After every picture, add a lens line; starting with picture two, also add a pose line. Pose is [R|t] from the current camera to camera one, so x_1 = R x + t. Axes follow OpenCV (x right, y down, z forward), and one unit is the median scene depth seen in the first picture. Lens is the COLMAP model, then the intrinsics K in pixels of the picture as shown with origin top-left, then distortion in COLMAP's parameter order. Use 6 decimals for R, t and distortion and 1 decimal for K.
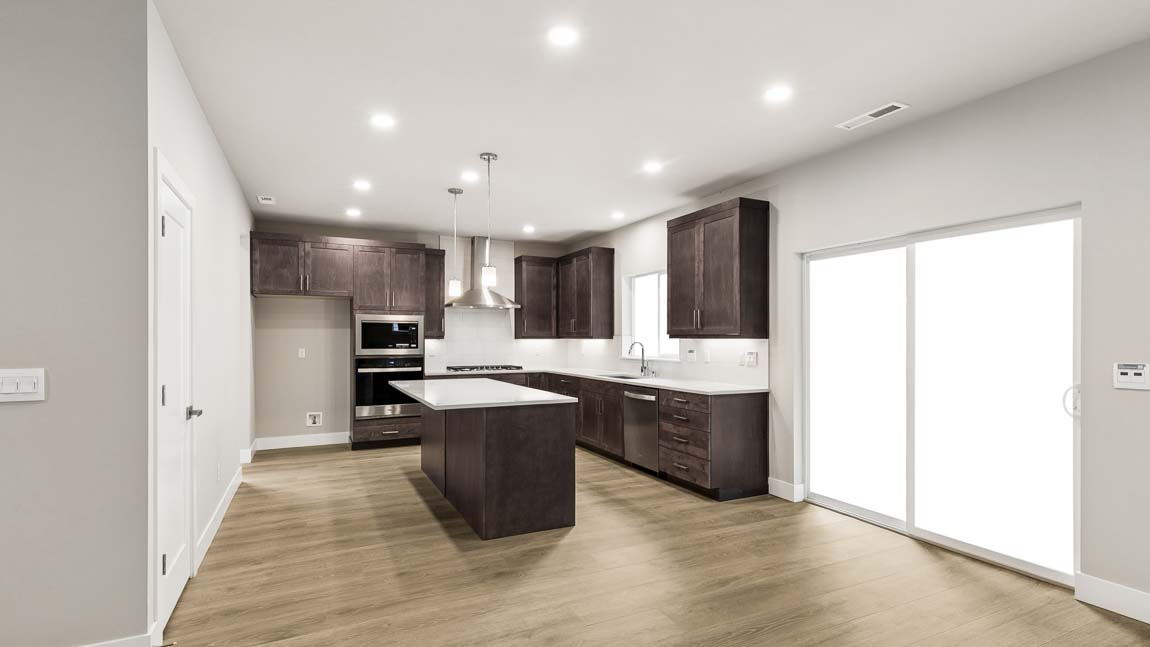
lens RADIAL K [[565.5, 0, 598.1], [0, 565.5, 326.7], [0, 0, 1]] dist [0.012870, -0.003167]
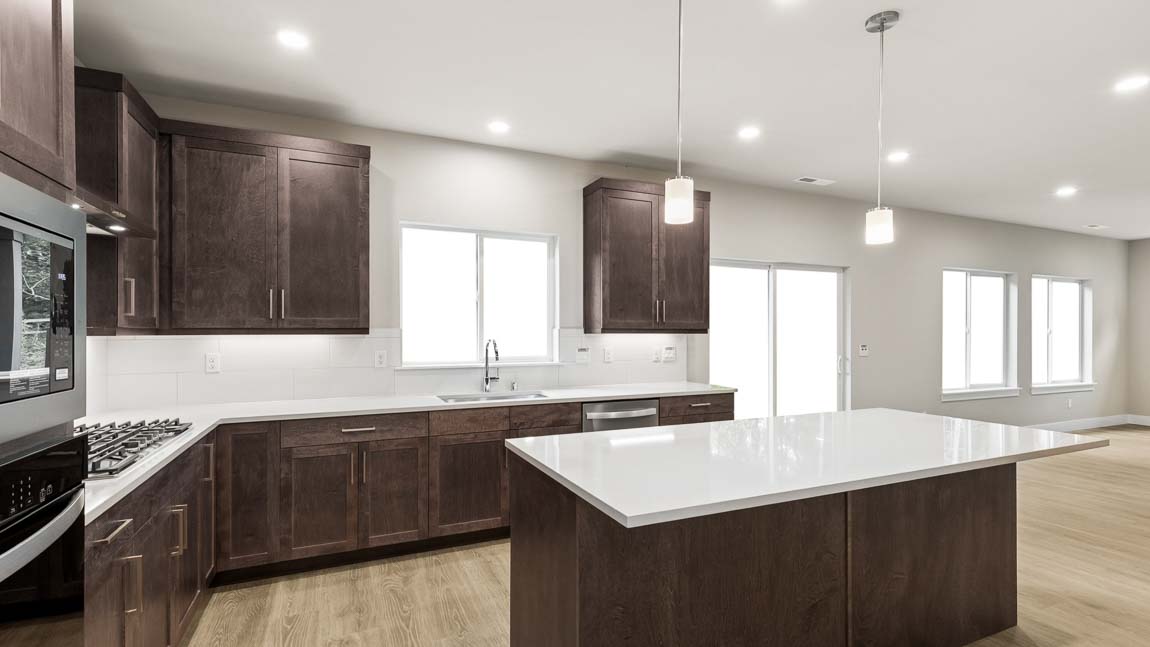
lens RADIAL K [[534.4, 0, 582.0], [0, 534.4, 326.9], [0, 0, 1]] dist [0.017032, 0.000837]
pose [[0.029926, 0.004884, 0.999540, -0.642397], [-0.025692, 0.999661, -0.004116, 0.016592], [-0.999222, -0.025557, 0.030041, 1.085019]]
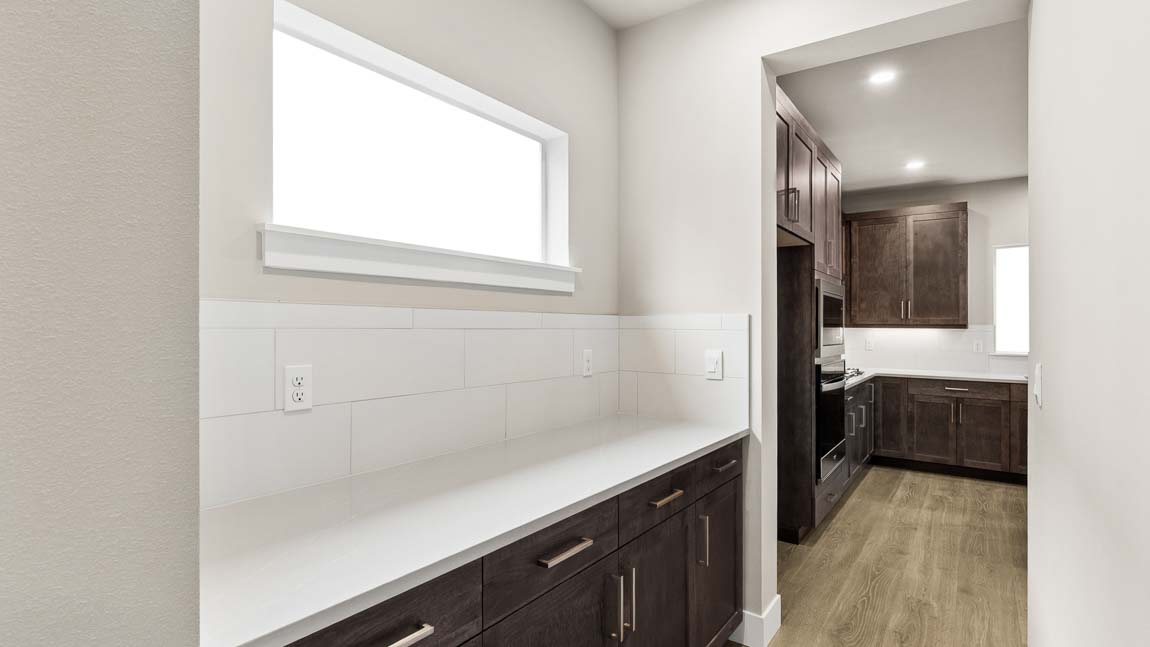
lens RADIAL K [[597.5, 0, 543.2], [0, 597.5, 312.7], [0, 0, 1]] dist [-0.037774, 0.000643]
pose [[0.890909, 0.014776, 0.453942, -1.144202], [-0.020921, 0.999745, 0.008518, 0.007615], [-0.453700, -0.017086, 0.890991, 0.778213]]
